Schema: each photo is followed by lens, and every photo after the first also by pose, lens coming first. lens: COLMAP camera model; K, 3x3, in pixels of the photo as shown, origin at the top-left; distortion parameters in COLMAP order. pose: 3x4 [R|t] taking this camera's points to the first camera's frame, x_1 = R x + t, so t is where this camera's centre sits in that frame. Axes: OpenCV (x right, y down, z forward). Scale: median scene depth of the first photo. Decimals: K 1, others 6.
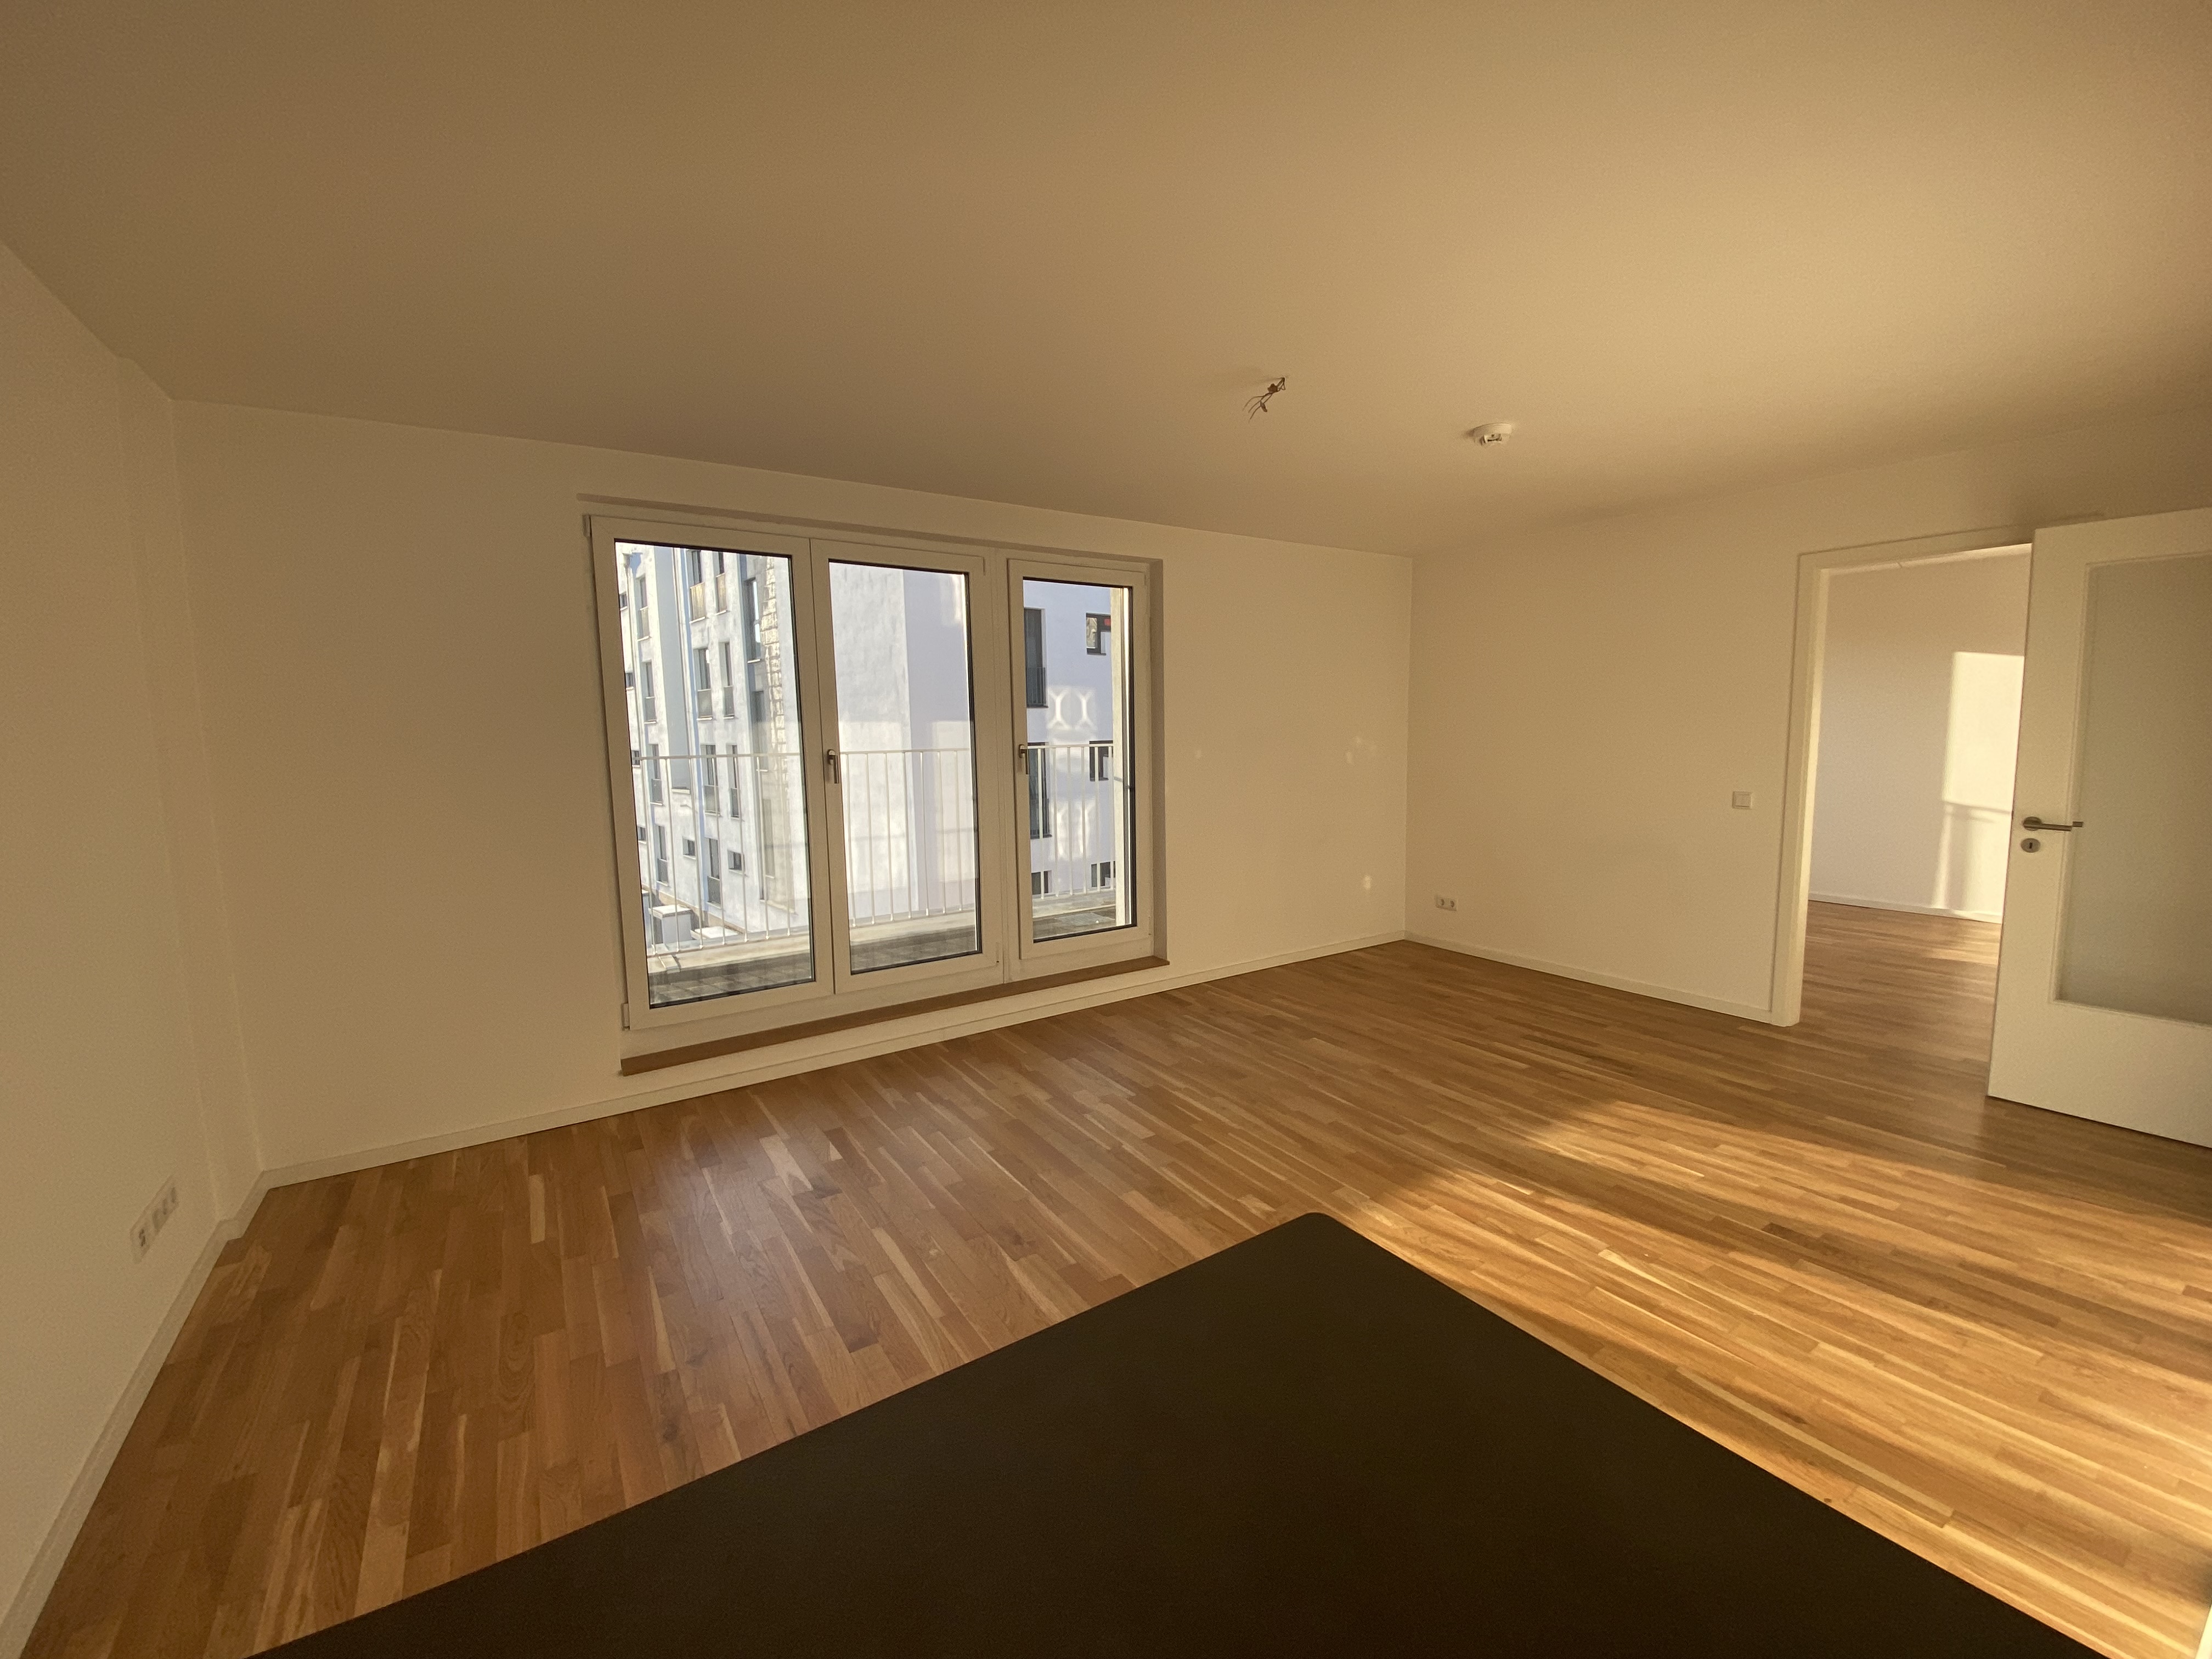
lens RADIAL K [[906.9, 0, 1109.0], [0, 906.9, 828.9], [0, 0, 1]] dist [0.012424, -0.000736]
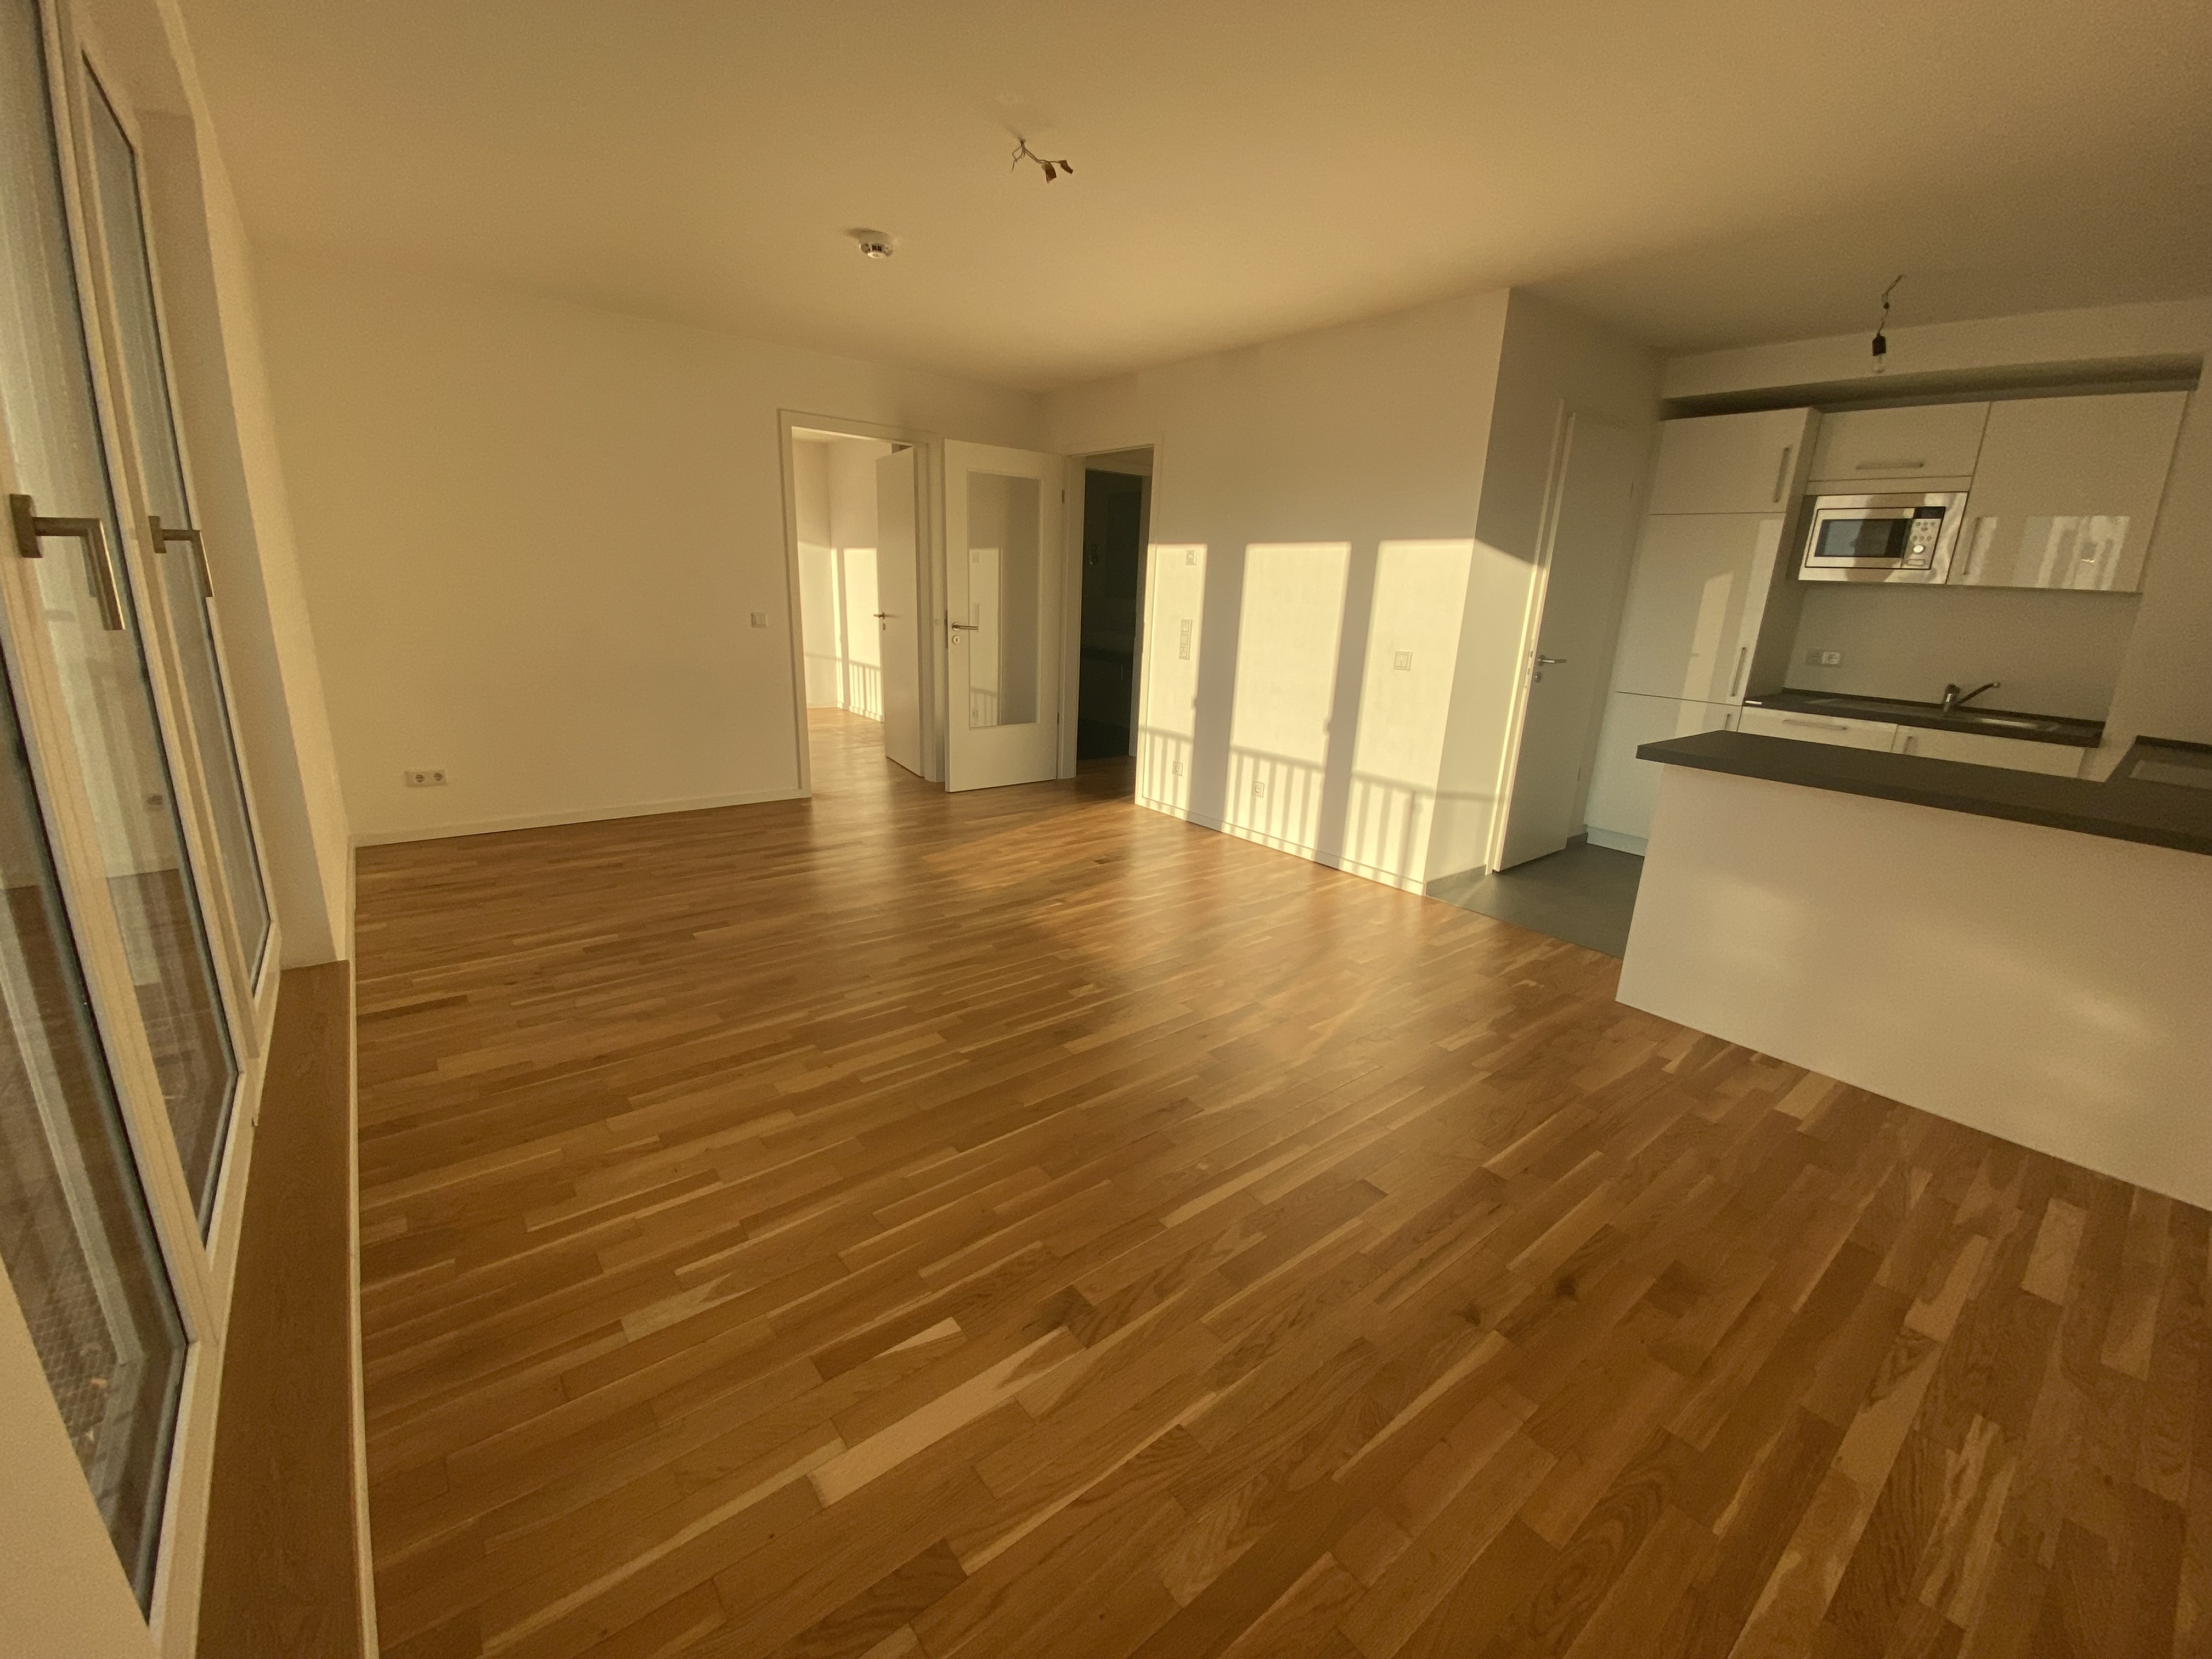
lens RADIAL K [[906.9, 0, 1105.5], [0, 906.9, 824.6], [0, 0, 1]] dist [0.012424, -0.000736]
pose [[-0.103388, -0.242974, 0.964507, -0.698145], [0.074415, 0.965097, 0.251100, -0.047497], [-0.991854, 0.097734, -0.081698, 0.854990]]
